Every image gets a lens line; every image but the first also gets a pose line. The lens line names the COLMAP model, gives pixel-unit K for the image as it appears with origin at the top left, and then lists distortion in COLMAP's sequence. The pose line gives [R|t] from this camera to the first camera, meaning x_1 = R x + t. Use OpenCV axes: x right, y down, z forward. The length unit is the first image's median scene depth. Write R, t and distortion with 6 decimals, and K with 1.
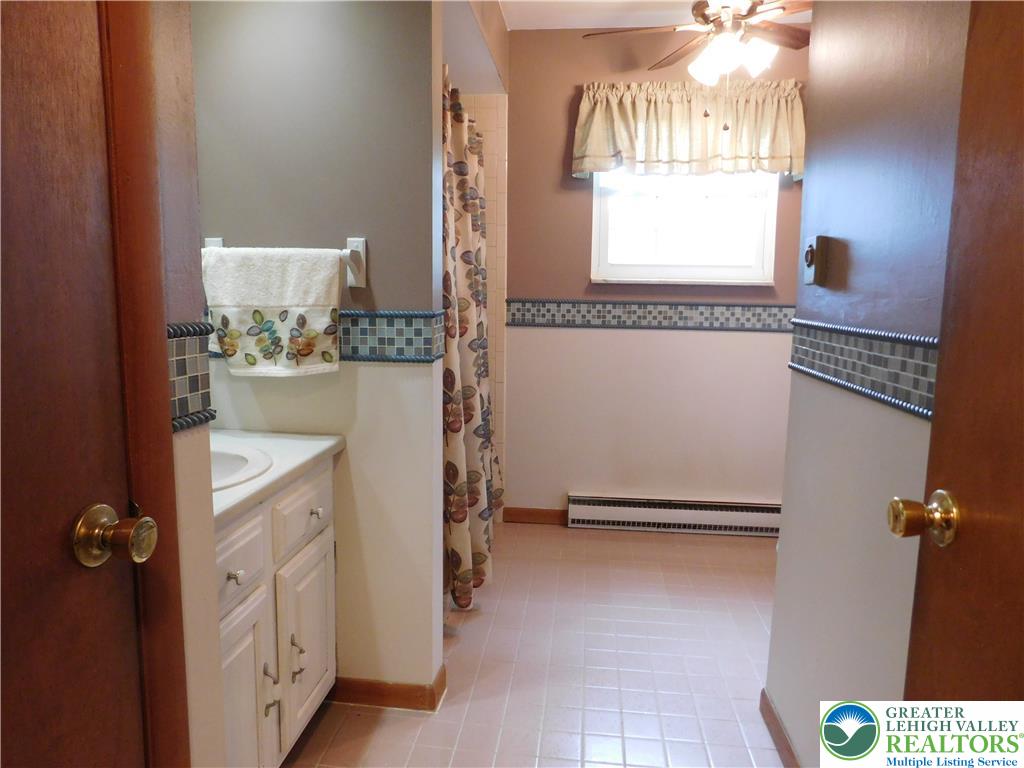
lens RADIAL K [[676.2, 0, 512.0], [0, 676.2, 384.0], [0, 0, 1]] dist [-0.074817, 0.060895]
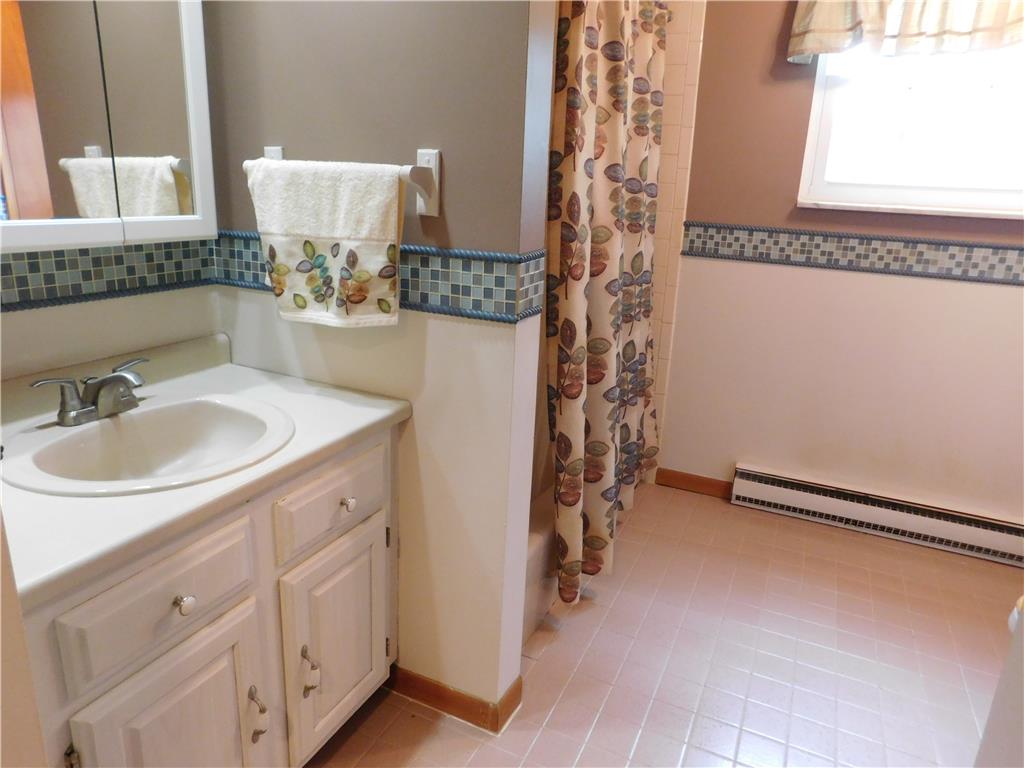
lens RADIAL K [[676.2, 0, 512.0], [0, 676.2, 384.0], [0, 0, 1]] dist [-0.074817, 0.060895]
pose [[0.947403, 0.116413, -0.298121, 0.081436], [-0.072613, 0.985395, 0.154028, -0.060368], [0.311698, -0.124279, 0.942019, 0.216434]]
